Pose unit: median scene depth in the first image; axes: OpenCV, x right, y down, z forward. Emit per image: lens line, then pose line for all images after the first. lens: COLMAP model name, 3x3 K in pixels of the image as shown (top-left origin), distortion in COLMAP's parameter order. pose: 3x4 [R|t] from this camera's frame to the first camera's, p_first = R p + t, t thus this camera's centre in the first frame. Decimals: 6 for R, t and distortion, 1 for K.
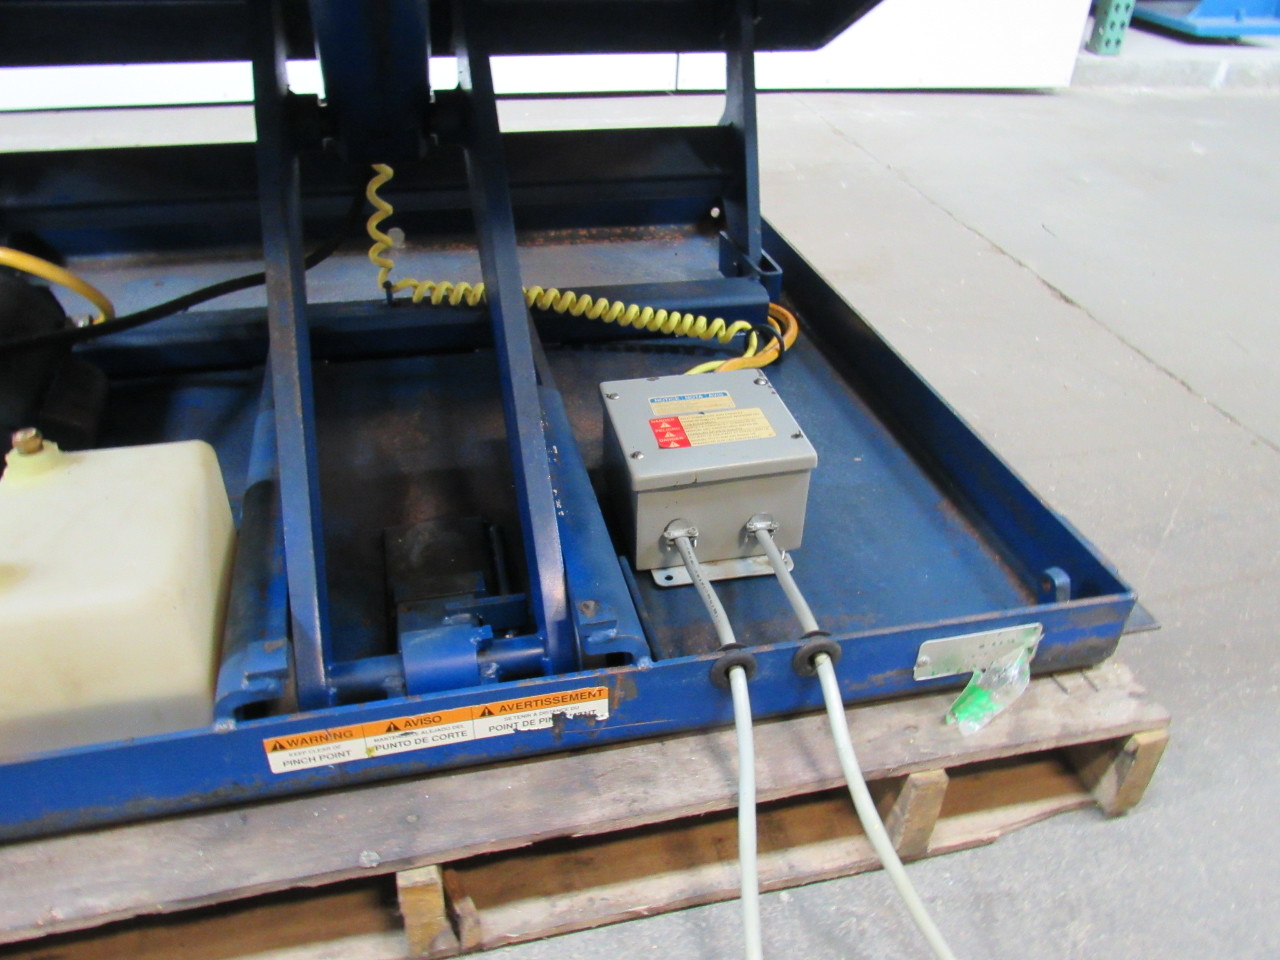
lens RADIAL K [[1003.4, 0, 634.0], [0, 1003.4, 479.0], [0, 0, 1]] dist [-0.017538, 0.001050]
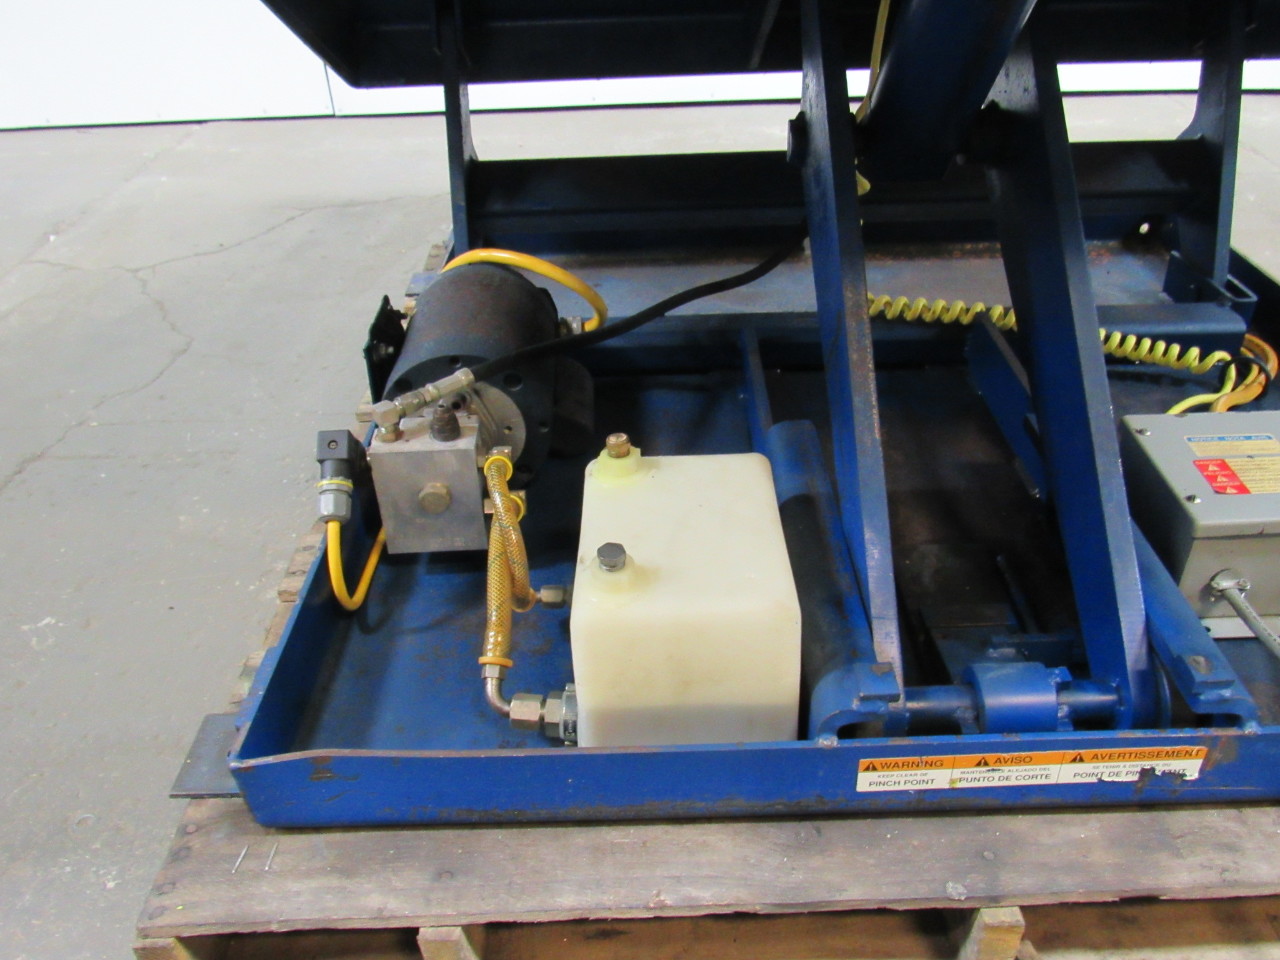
lens RADIAL K [[1003.4, 0, 648.9], [0, 1003.4, 482.2], [0, 0, 1]] dist [-0.017538, 0.001050]
pose [[0.973285, 0.077111, -0.216264, -0.334534], [-0.075407, 0.997022, 0.016134, -0.018006], [0.216865, 0.000605, 0.976201, -0.036916]]
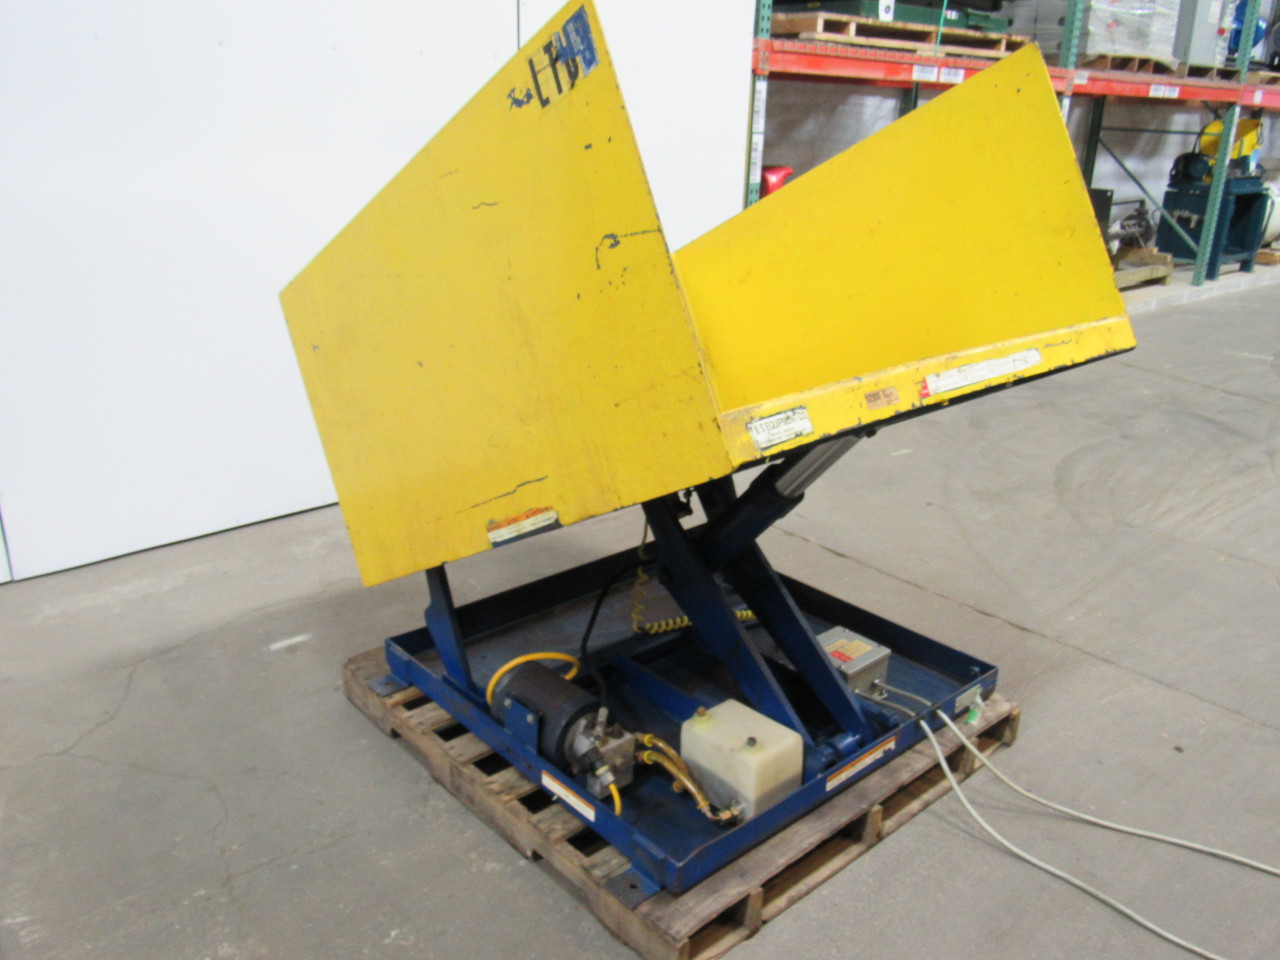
lens RADIAL K [[1066.1, 0, 637.4], [0, 1066.1, 477.0], [0, 0, 1]] dist [-0.026302, 0.000842]
pose [[0.877873, -0.169224, 0.447999, -1.941313], [0.265329, 0.950649, -0.160833, -0.224315], [-0.398673, 0.260058, 0.879449, -1.682507]]
